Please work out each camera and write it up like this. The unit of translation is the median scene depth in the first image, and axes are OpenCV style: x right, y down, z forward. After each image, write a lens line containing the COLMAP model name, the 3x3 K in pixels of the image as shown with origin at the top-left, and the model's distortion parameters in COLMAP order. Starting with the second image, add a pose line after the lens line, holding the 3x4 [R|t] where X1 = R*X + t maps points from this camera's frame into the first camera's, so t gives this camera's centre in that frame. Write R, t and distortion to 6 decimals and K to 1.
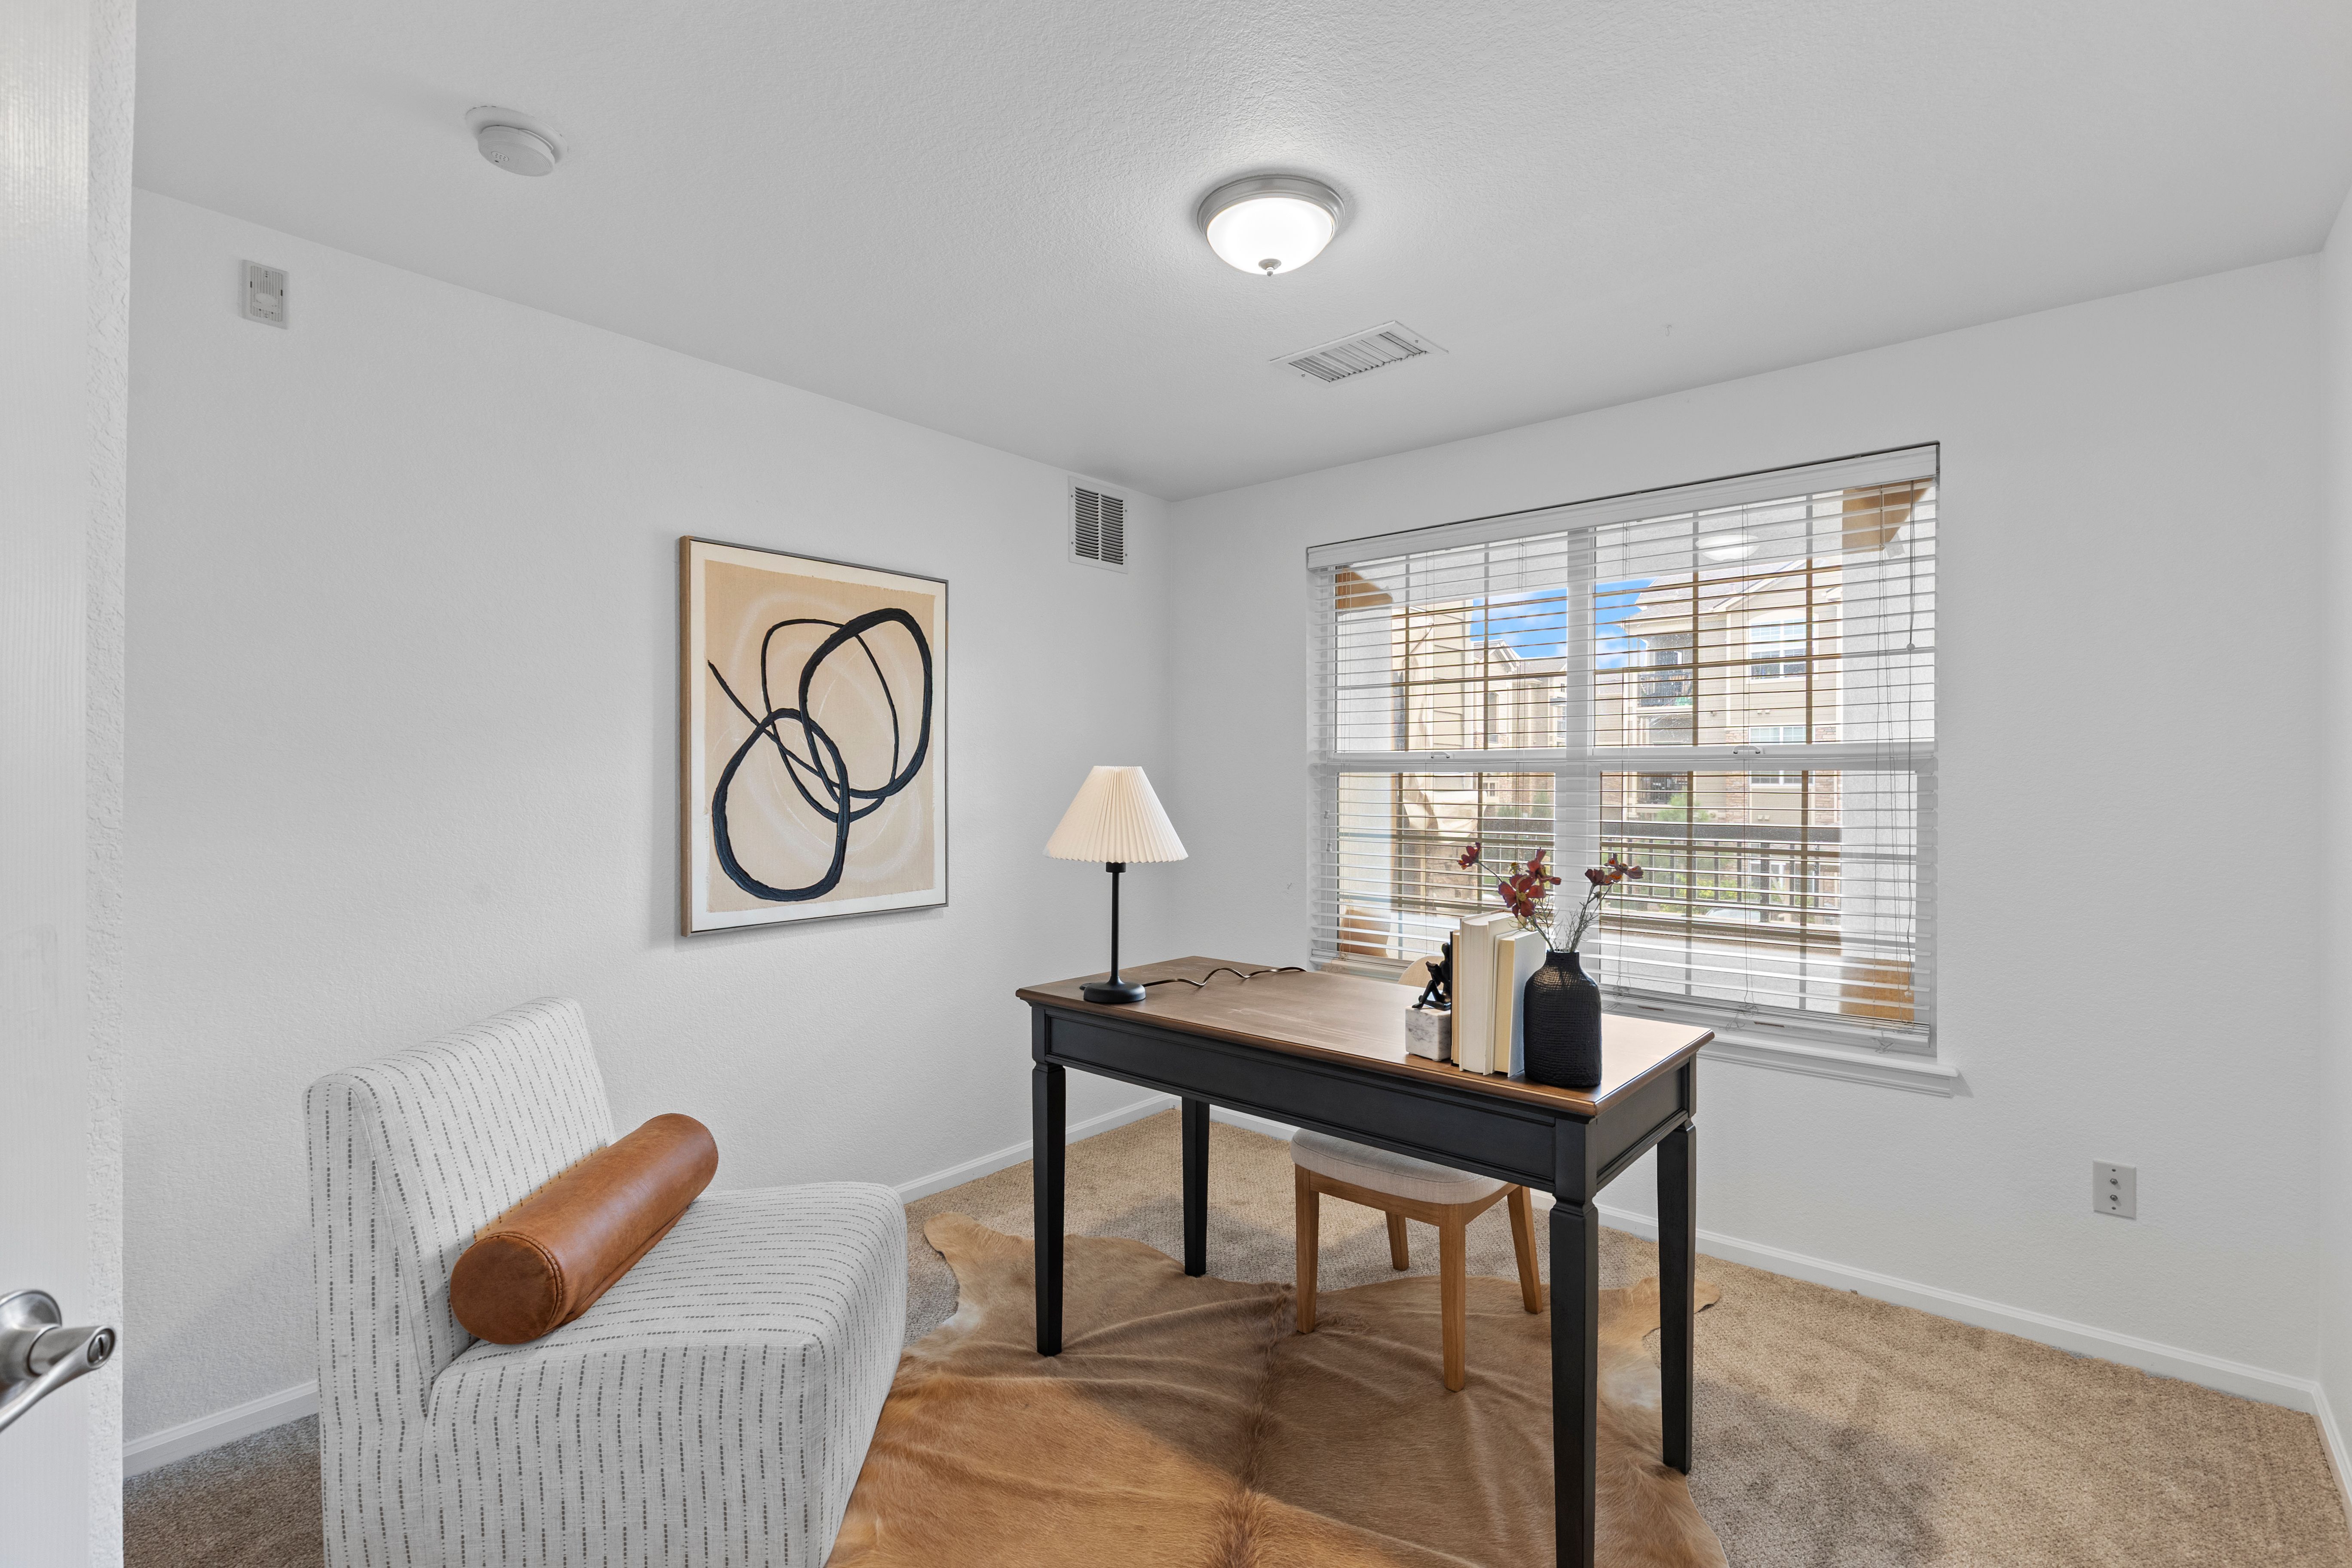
lens RADIAL K [[1067.1, 0, 1181.1], [0, 1067.1, 785.2], [0, 0, 1]] dist [0.004106, -0.000595]
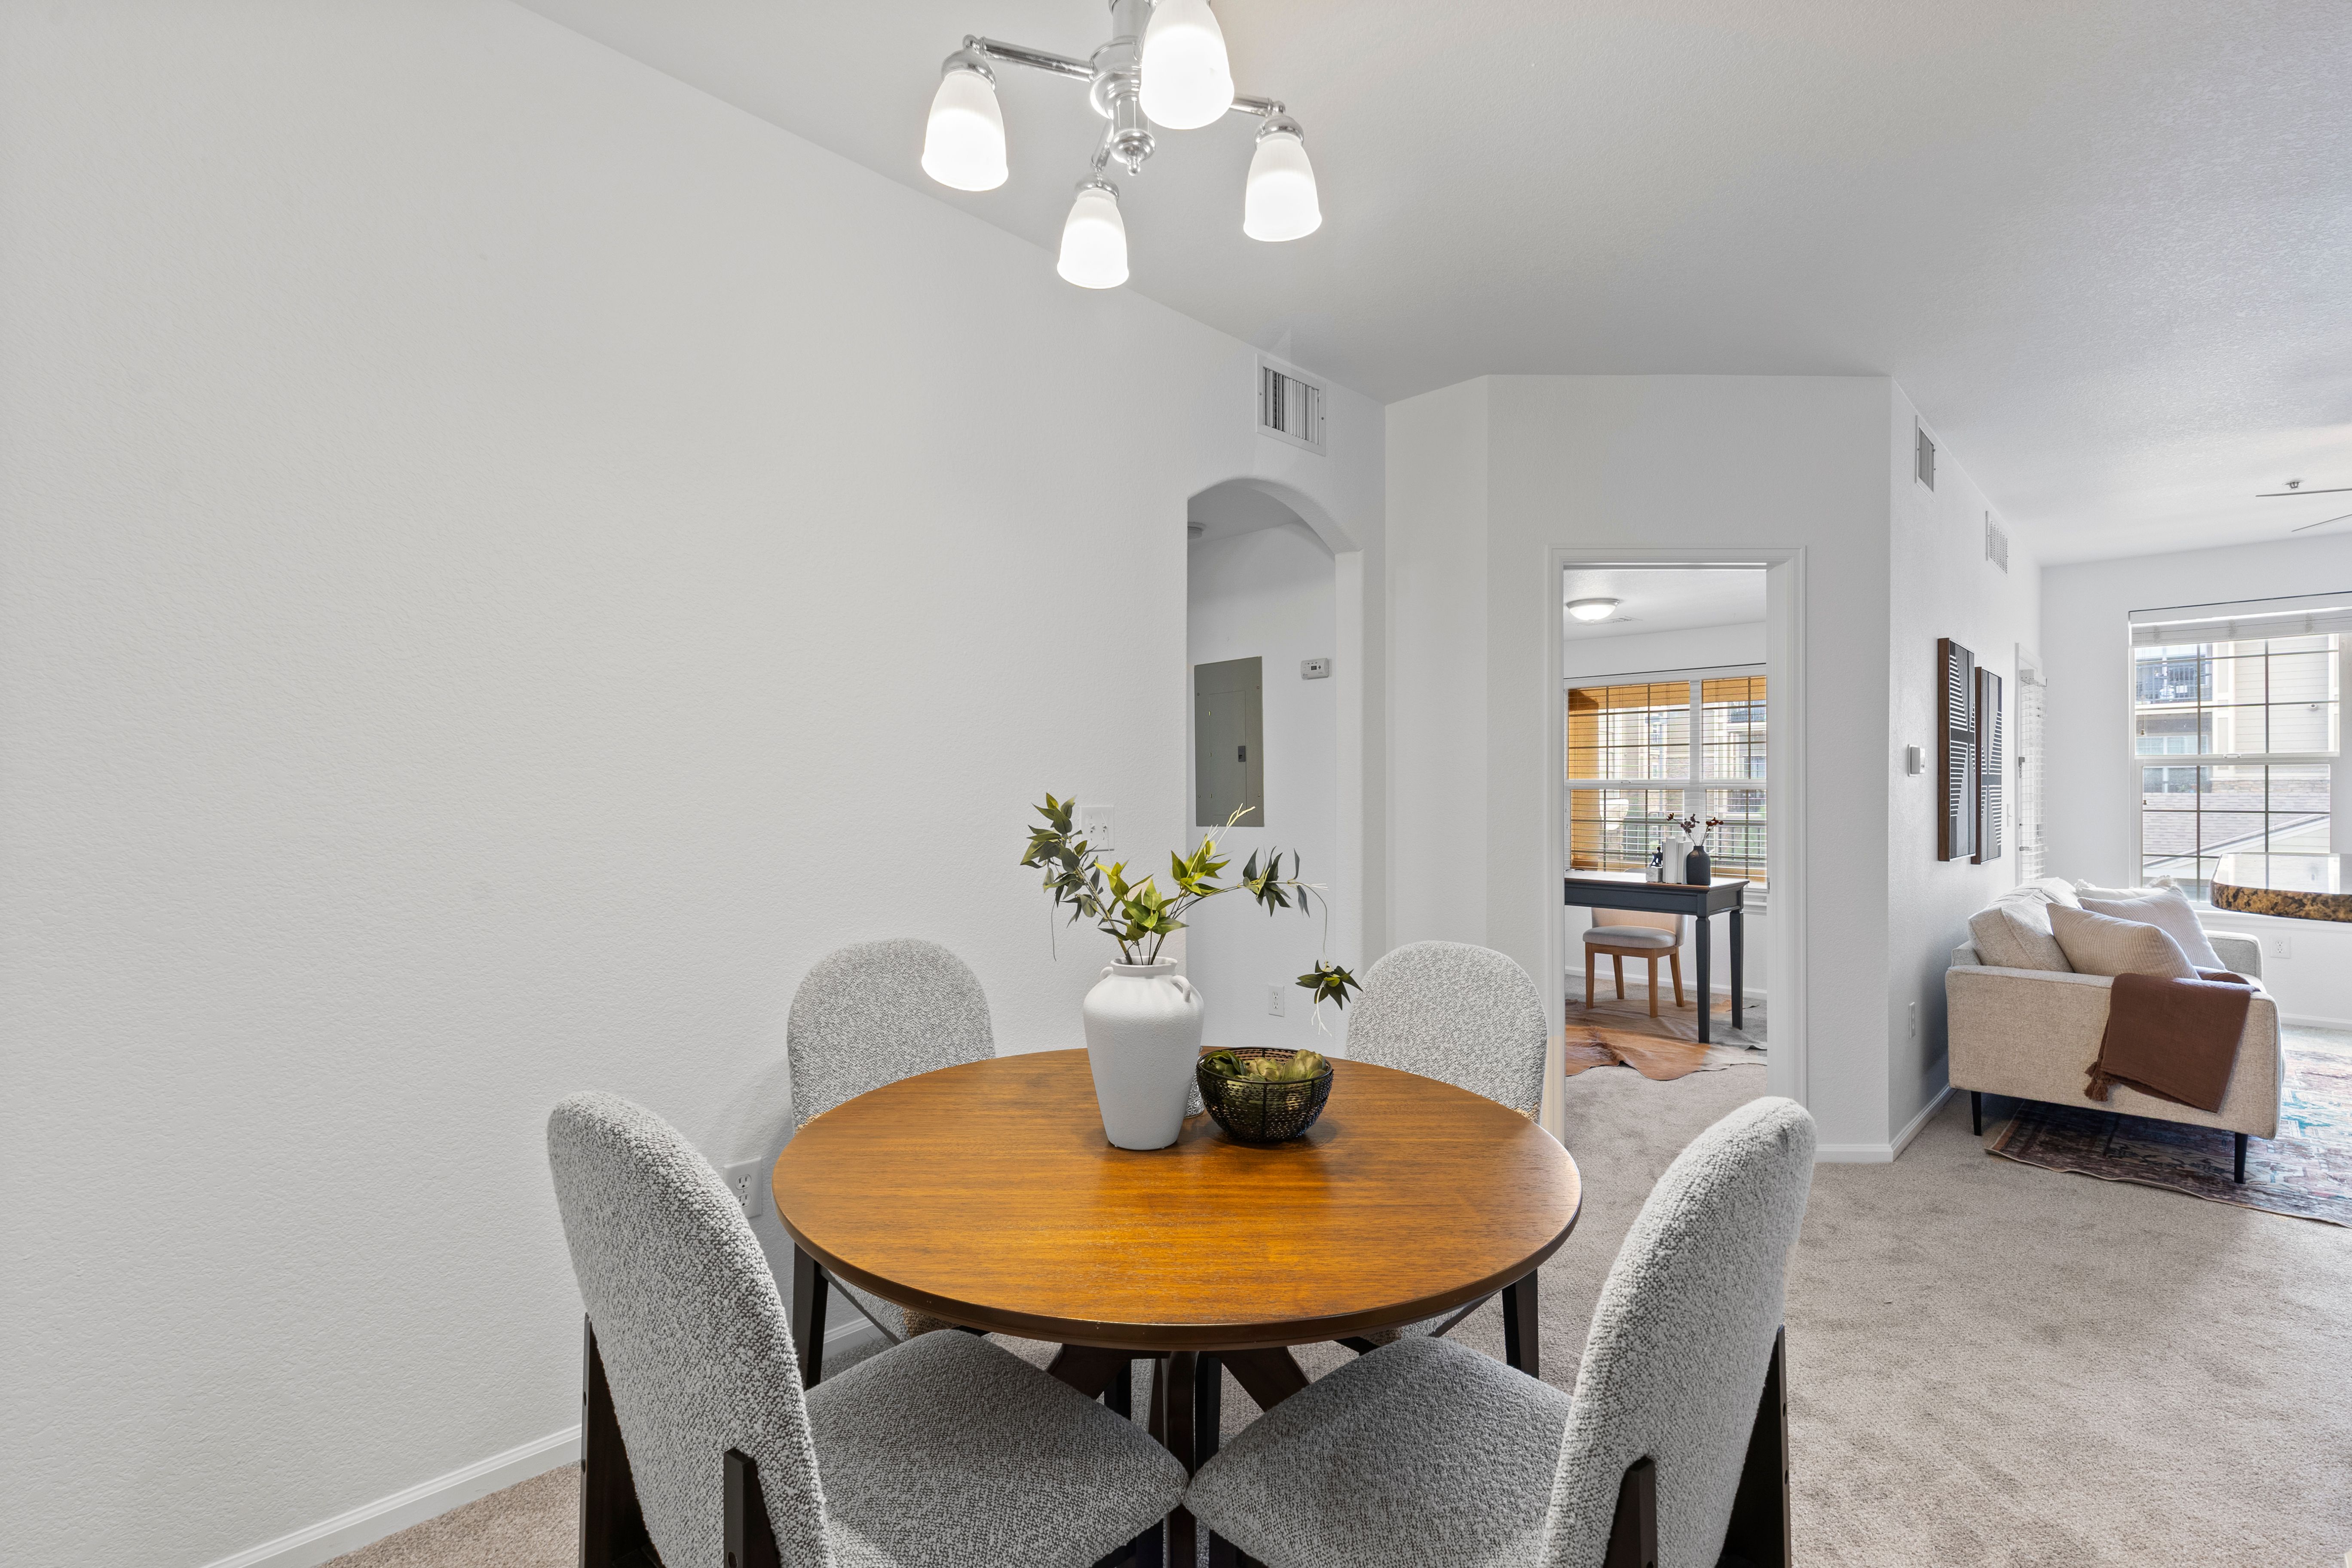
lens RADIAL K [[1067.1, 0, 1181.1], [0, 1067.1, 785.2], [0, 0, 1]] dist [0.004106, -0.000595]
pose [[0.997492, -0.005847, -0.070538, -0.977295], [0.005141, 0.999935, -0.010194, -0.006146], [0.070593, 0.009806, 0.997457, -2.343033]]
